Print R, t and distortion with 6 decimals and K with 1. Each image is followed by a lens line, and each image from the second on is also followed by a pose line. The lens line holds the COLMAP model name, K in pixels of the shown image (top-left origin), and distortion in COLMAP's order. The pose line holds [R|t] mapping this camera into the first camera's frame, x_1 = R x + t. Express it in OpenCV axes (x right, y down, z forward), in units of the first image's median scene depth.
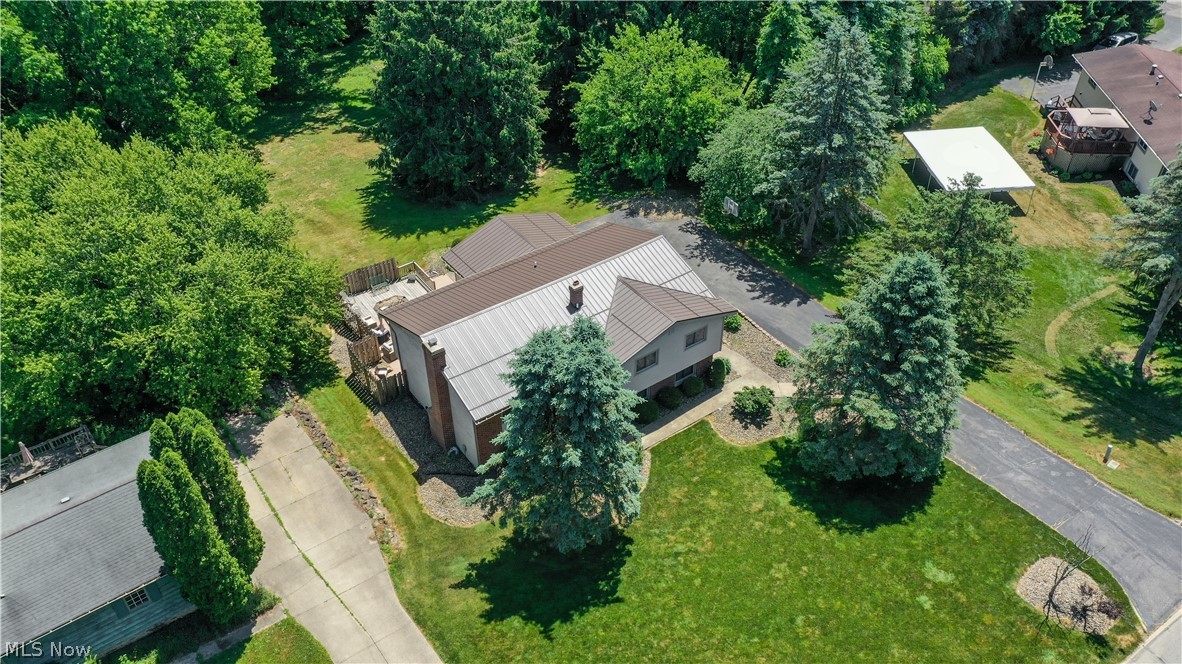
lens RADIAL K [[928.9, 0, 591.0], [0, 928.9, 332.0], [0, 0, 1]] dist [0.002484, 0.000323]
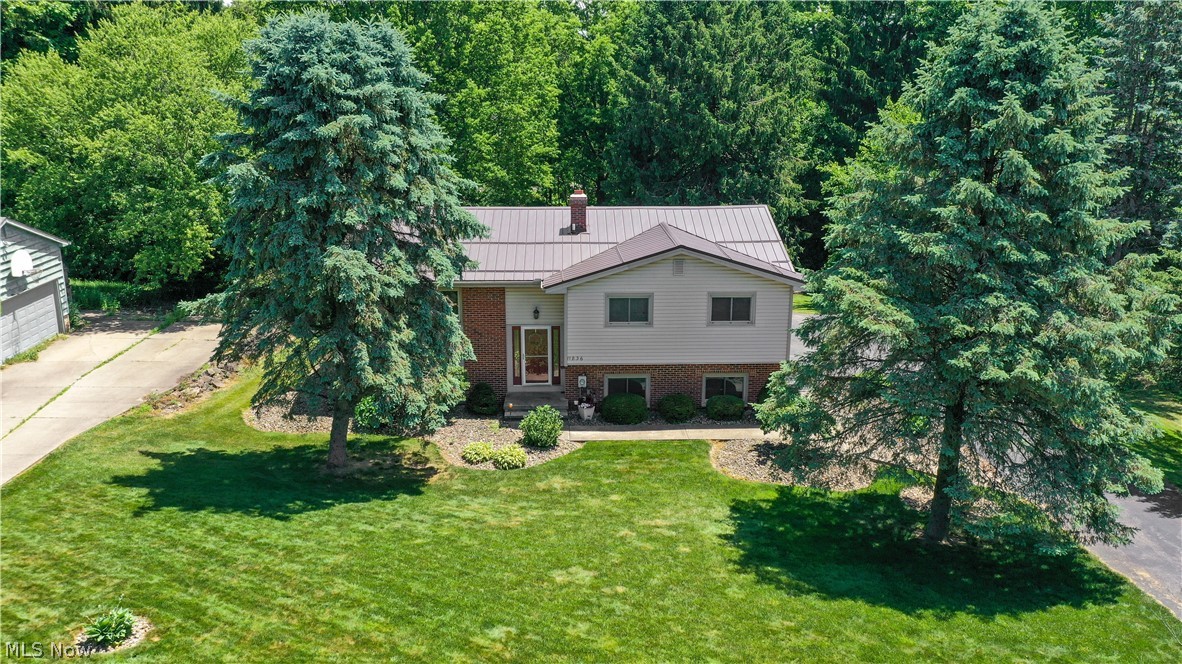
lens RADIAL K [[939.1, 0, 616.3], [0, 939.1, 338.3], [0, 0, 1]] dist [0.000510, -0.052136]
pose [[0.846212, 0.156141, -0.509456, 0.422722], [-0.345937, 0.888195, -0.302386, 0.271884], [0.405282, 0.432123, 0.805616, 0.547021]]
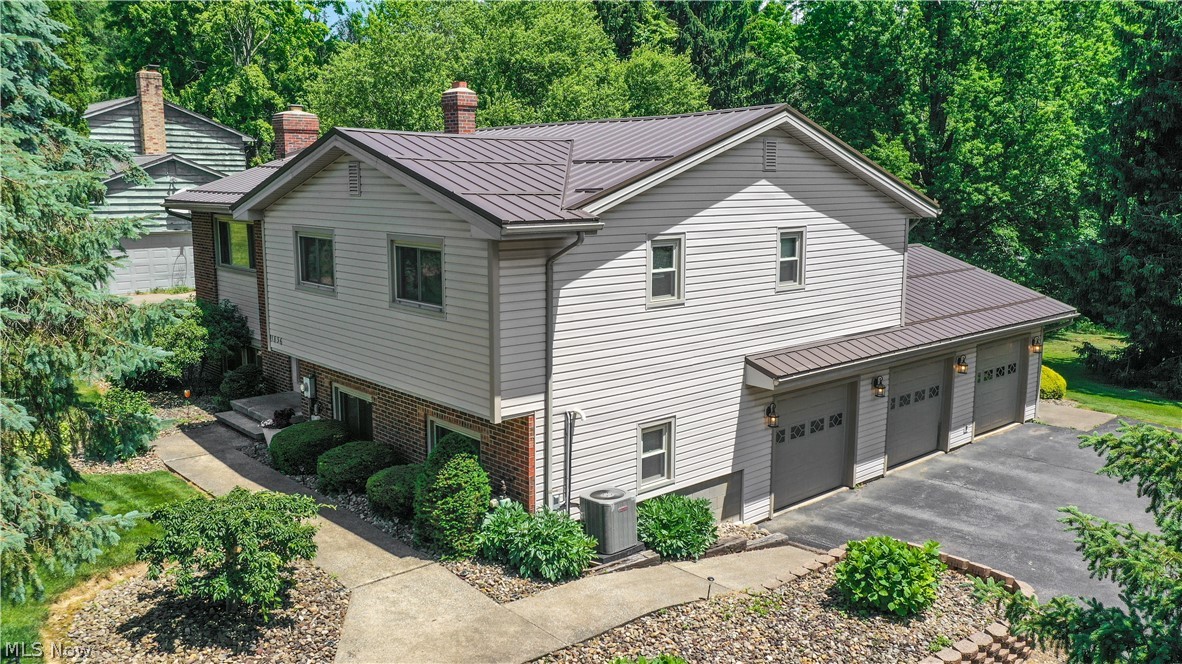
lens RADIAL K [[928.9, 0, 591.0], [0, 928.9, 332.0], [0, 0, 1]] dist [0.002484, 0.000323]
pose [[0.089109, 0.165854, -0.982116, 0.445175], [-0.630545, 0.772686, 0.073276, -0.036483], [0.771021, 0.612738, 0.173432, 1.145536]]
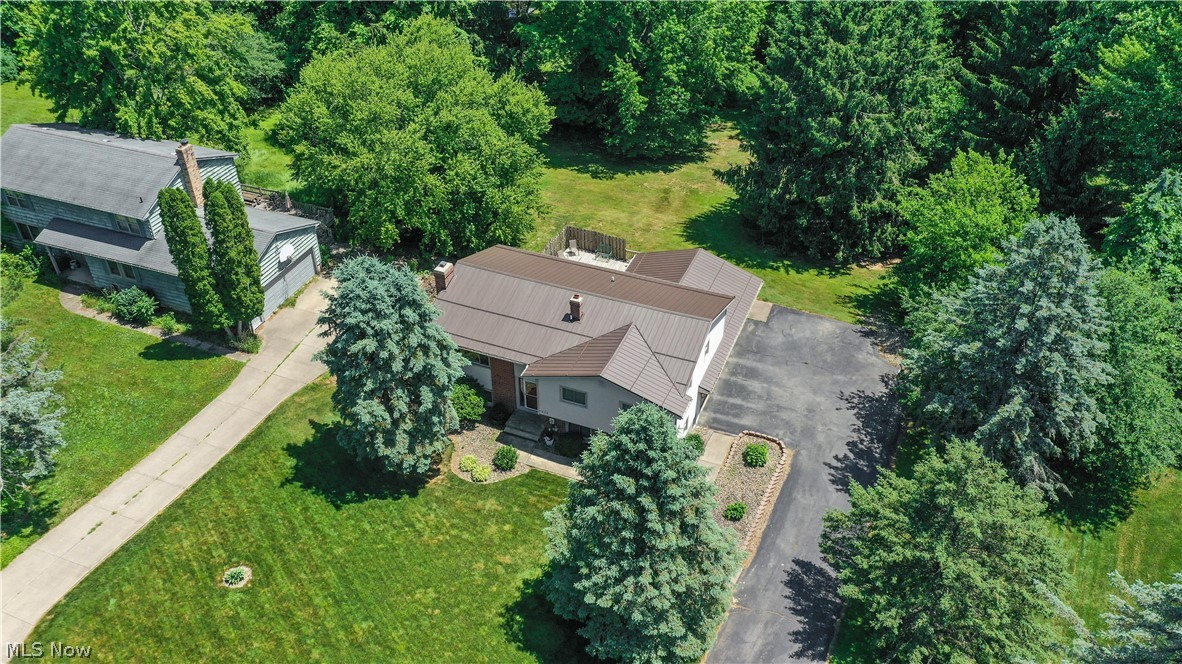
lens RADIAL K [[928.9, 0, 591.0], [0, 928.9, 332.0], [0, 0, 1]] dist [0.002484, 0.000323]
pose [[0.530993, 0.510956, -0.675995, 0.797105], [-0.537308, 0.819894, 0.197669, -0.262708], [0.655245, 0.258257, 0.709899, 0.308398]]
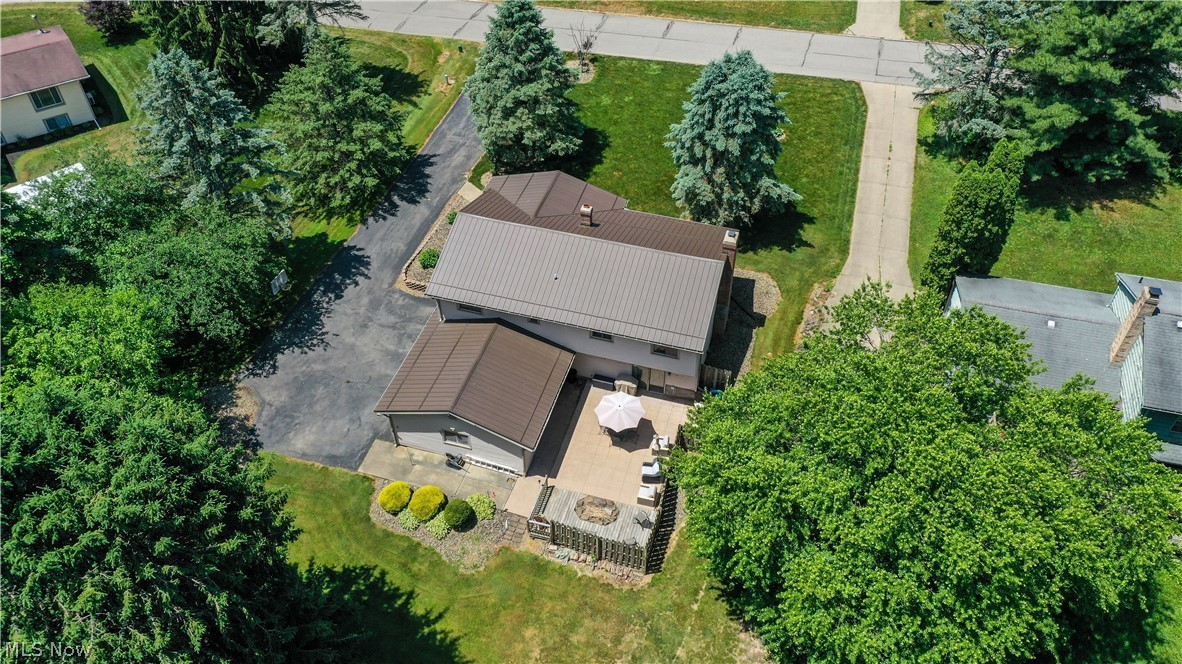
lens RADIAL K [[928.9, 0, 591.0], [0, 928.9, 332.0], [0, 0, 1]] dist [0.002484, 0.000323]
pose [[-0.610099, -0.545706, 0.574442, -0.800042], [0.505559, 0.290123, 0.812551, -0.986117], [-0.610073, 0.786151, 0.098883, 1.111802]]
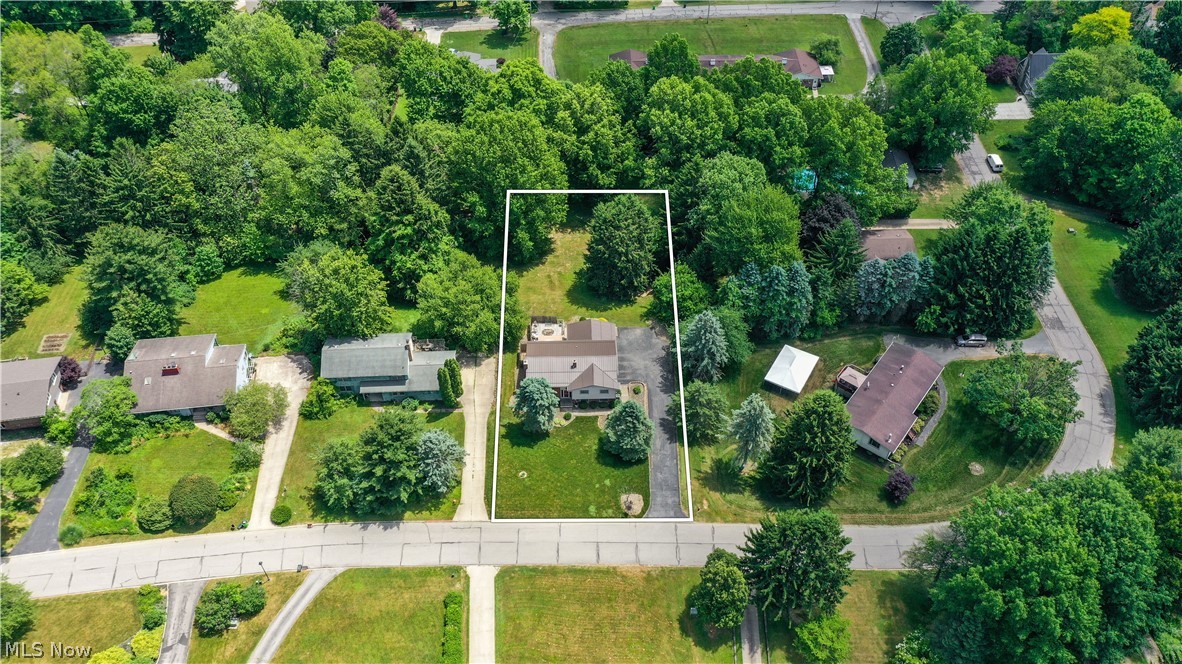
lens RADIAL K [[928.9, 0, 591.0], [0, 928.9, 332.0], [0, 0, 1]] dist [0.002484, 0.000323]
pose [[0.828719, 0.422229, -0.367352, 1.321114], [-0.365016, 0.905329, 0.217124, -0.974373], [0.424251, -0.045846, 0.904383, -2.145374]]
